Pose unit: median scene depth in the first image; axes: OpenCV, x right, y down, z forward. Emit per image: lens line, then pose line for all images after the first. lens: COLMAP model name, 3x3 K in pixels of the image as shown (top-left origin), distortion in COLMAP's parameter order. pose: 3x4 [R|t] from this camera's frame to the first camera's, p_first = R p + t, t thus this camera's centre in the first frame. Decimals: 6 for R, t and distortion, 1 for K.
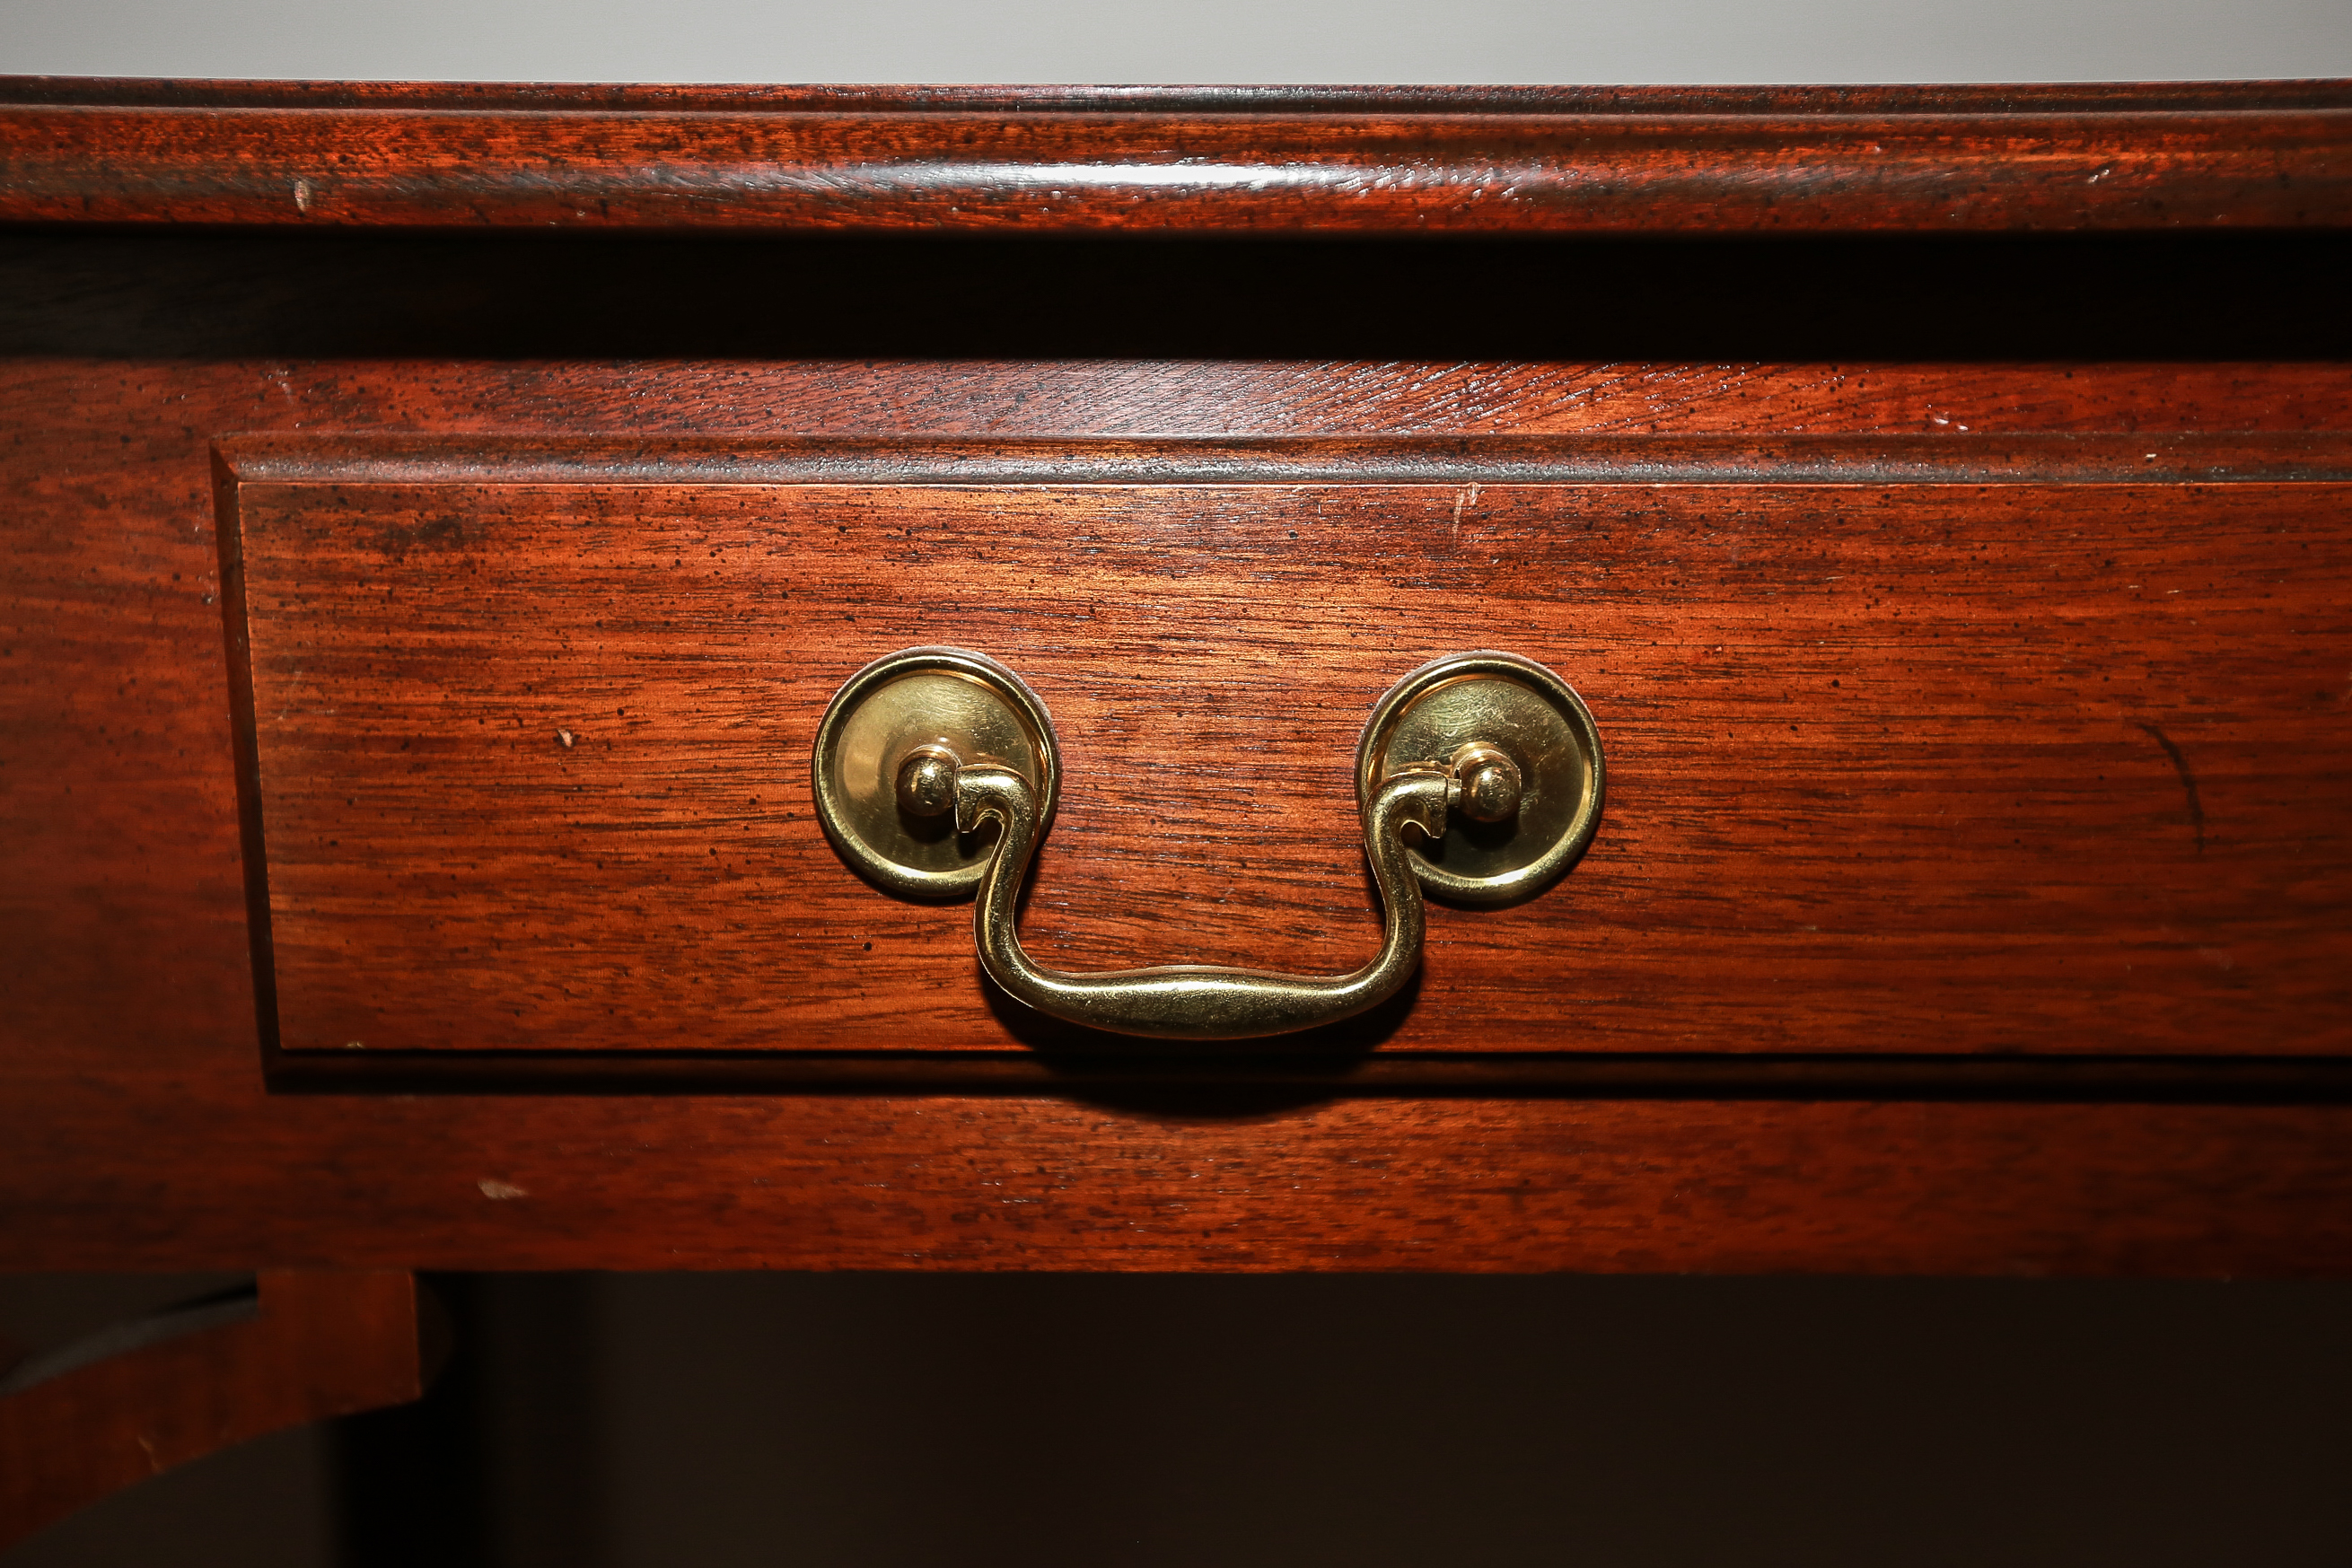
lens RADIAL K [[2813.7, 0, 1192.1], [0, 2813.7, 797.8], [0, 0, 1]] dist [0.017179, 0.000000]
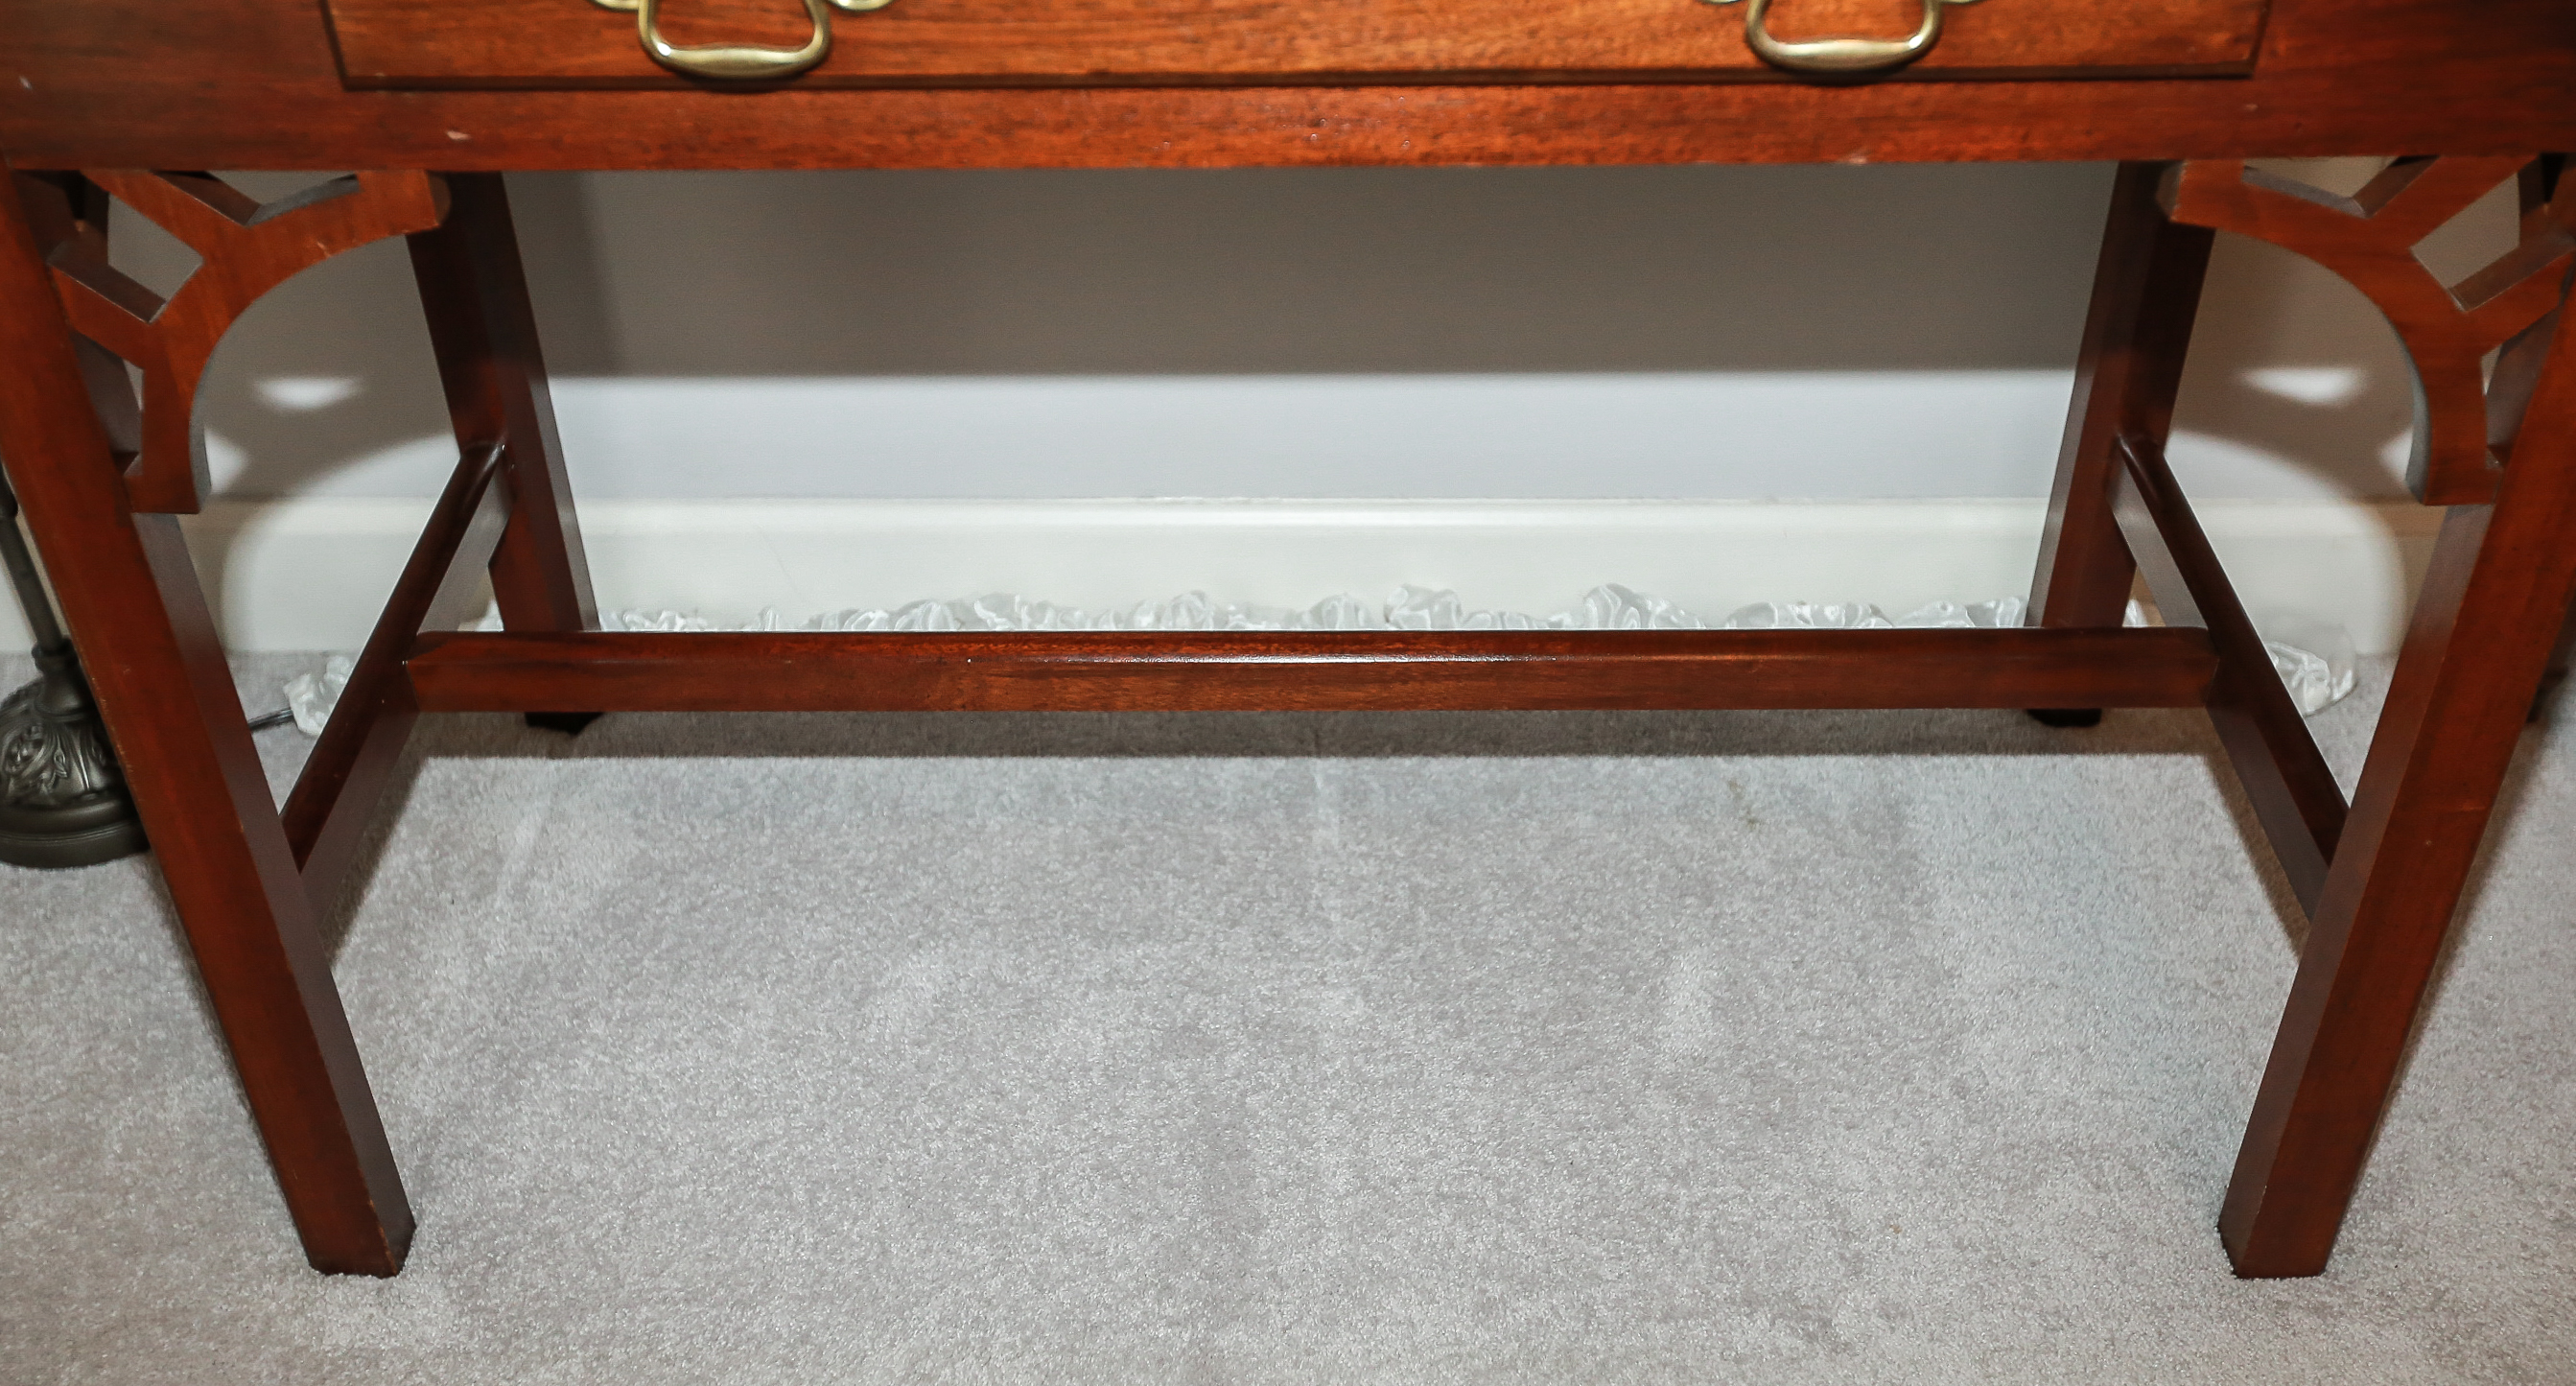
lens RADIAL K [[2470.6, 0, 1288.5], [0, 2470.6, 698.5], [0, 0, 1]] dist [0.027721, 0.000000]
pose [[0.999659, -0.015065, 0.021320, 0.399280], [0.005309, 0.916933, 0.399007, -0.254825], [-0.025560, -0.398758, 0.916700, -1.094047]]
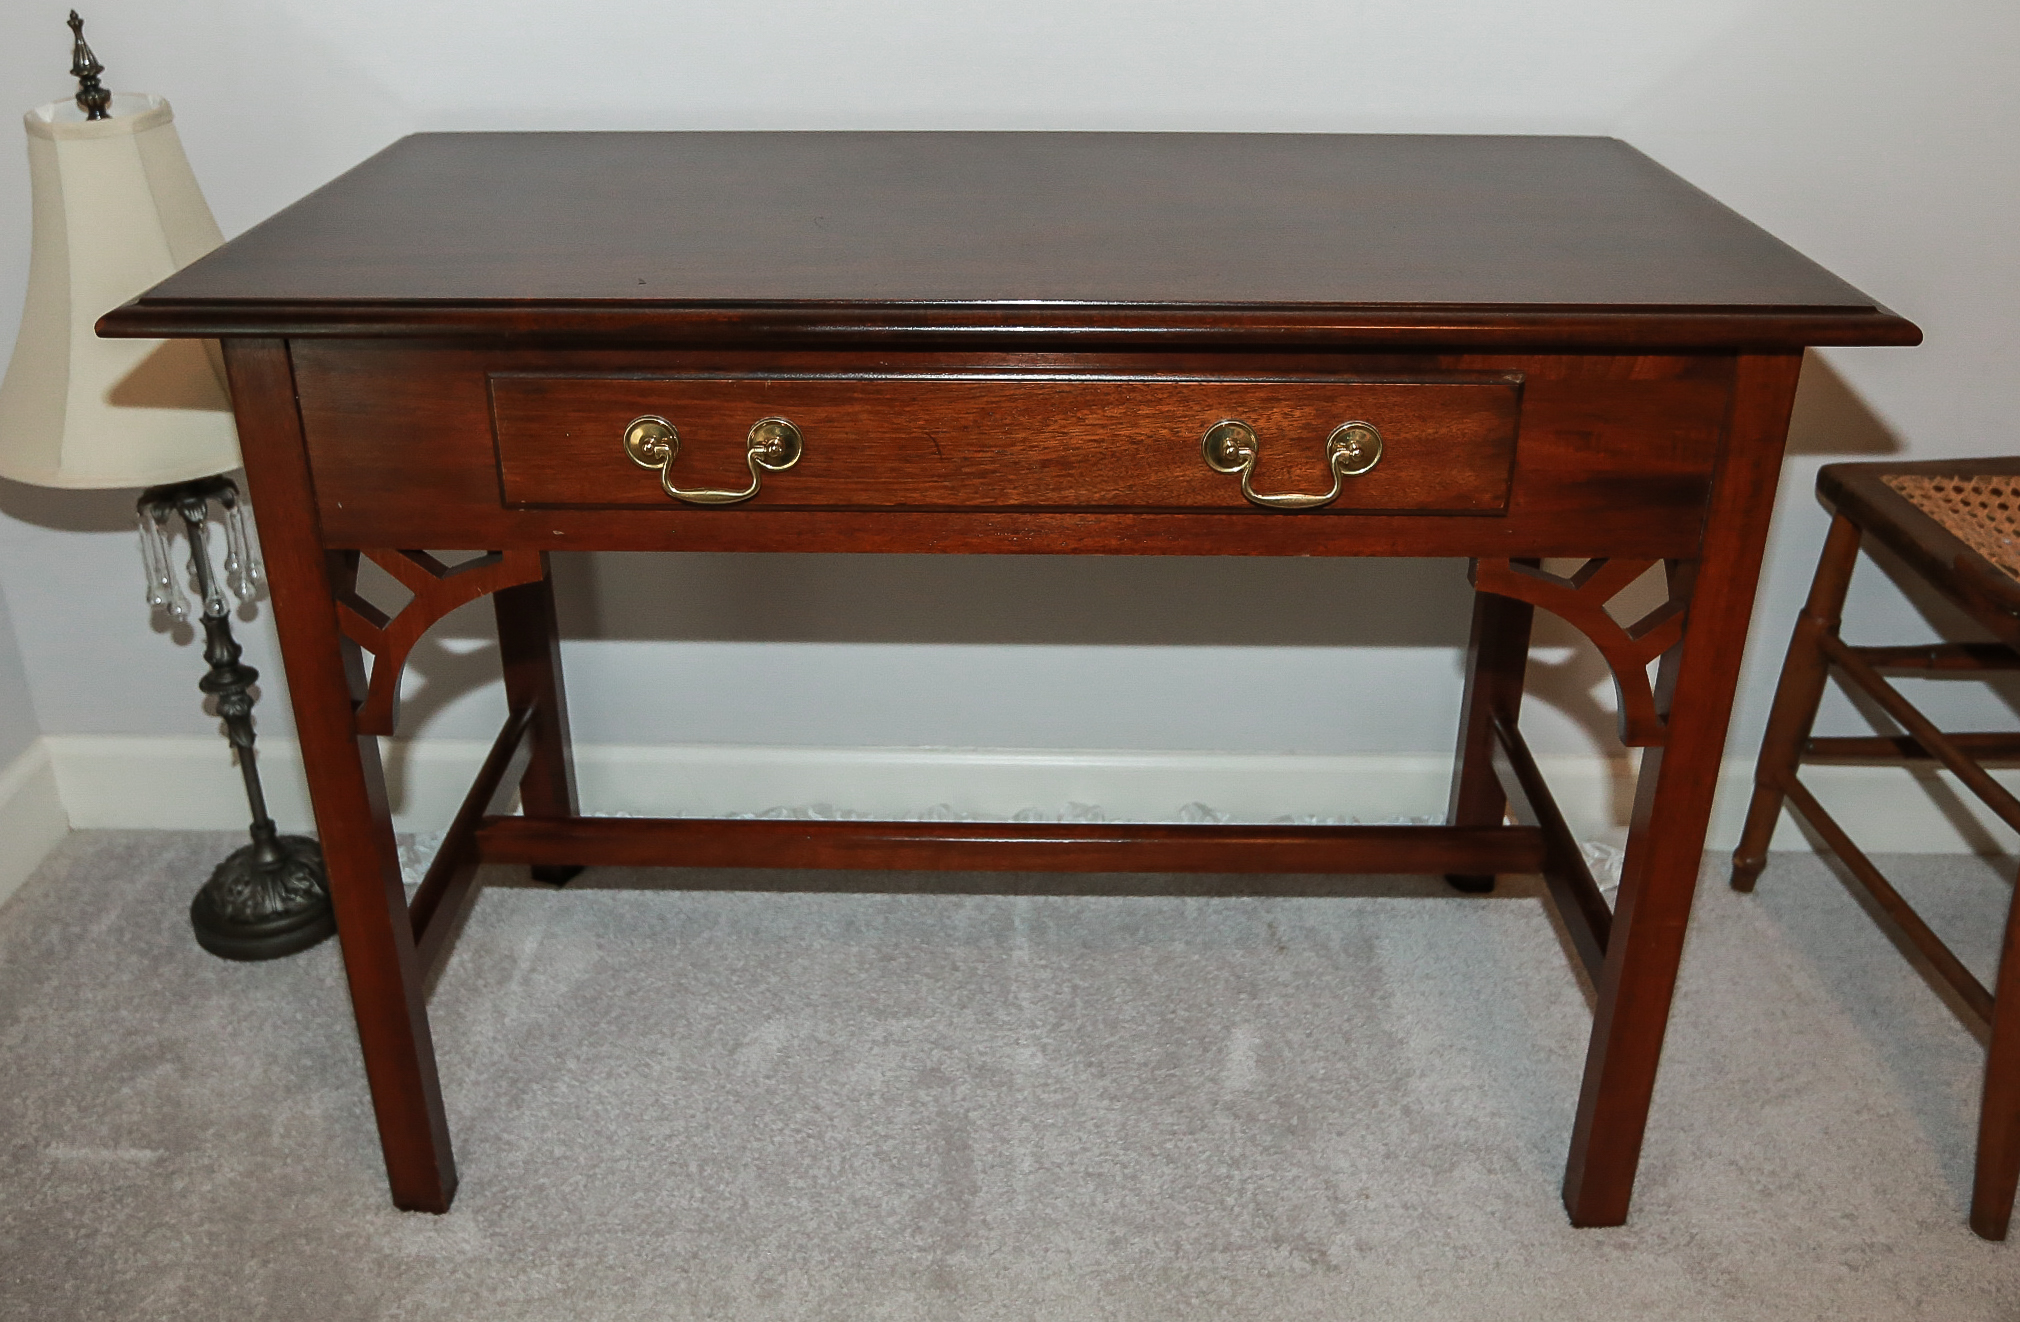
lens RADIAL K [[1735.4, 0, 1004.1], [0, 1735.4, 660.4], [0, 0, 1]] dist [-0.027064, -0.017041]
pose [[0.999738, 0.001746, 0.022830, 0.393324], [-0.007647, 0.965301, 0.261027, -0.387396], [-0.021582, -0.261133, 0.965062, -1.696228]]
